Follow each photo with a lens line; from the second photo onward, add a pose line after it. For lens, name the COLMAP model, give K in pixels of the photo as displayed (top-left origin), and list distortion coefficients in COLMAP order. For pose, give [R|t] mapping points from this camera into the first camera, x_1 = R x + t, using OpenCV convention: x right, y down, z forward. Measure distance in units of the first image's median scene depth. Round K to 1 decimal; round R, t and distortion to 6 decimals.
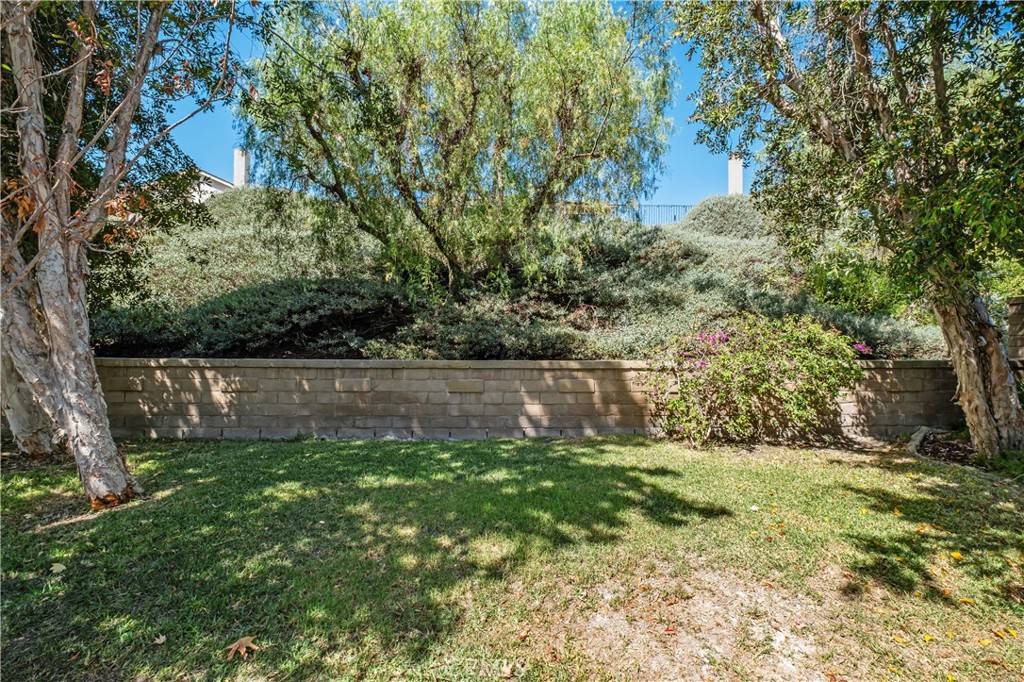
lens RADIAL K [[445.8, 0, 507.2], [0, 445.8, 341.8], [0, 0, 1]] dist [-0.003056, 0.000030]
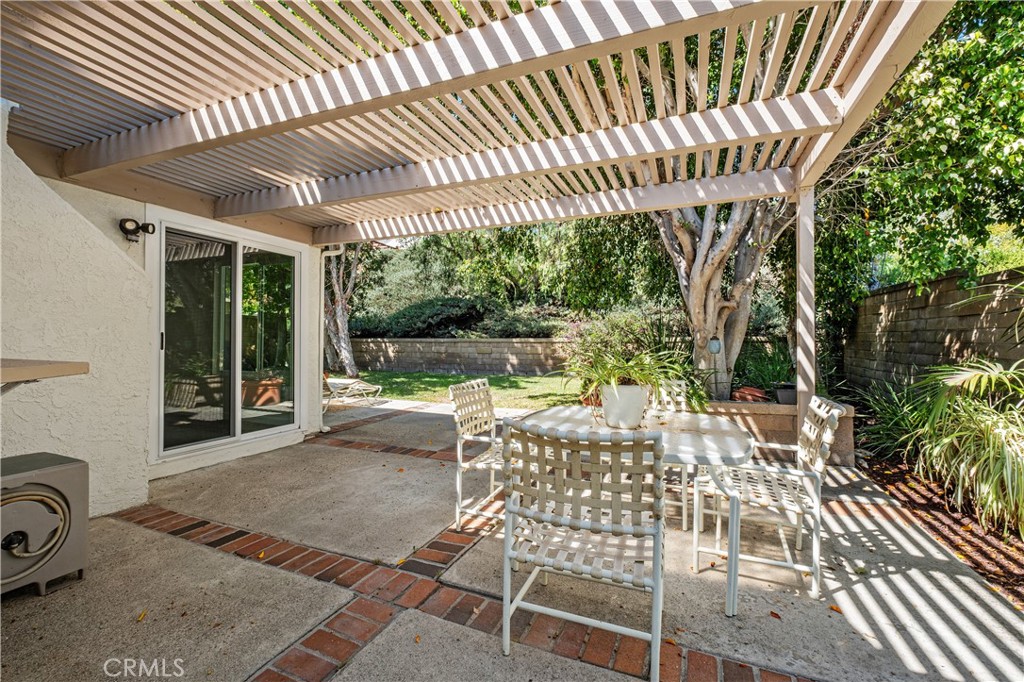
lens RADIAL K [[445.8, 0, 515.3], [0, 445.8, 339.3], [0, 0, 1]] dist [-0.003056, 0.000030]
pose [[0.915910, -0.007844, -0.401306, 0.914683], [0.010006, 0.999945, 0.003293, 0.042783], [0.401258, -0.007031, 0.915938, -0.917168]]
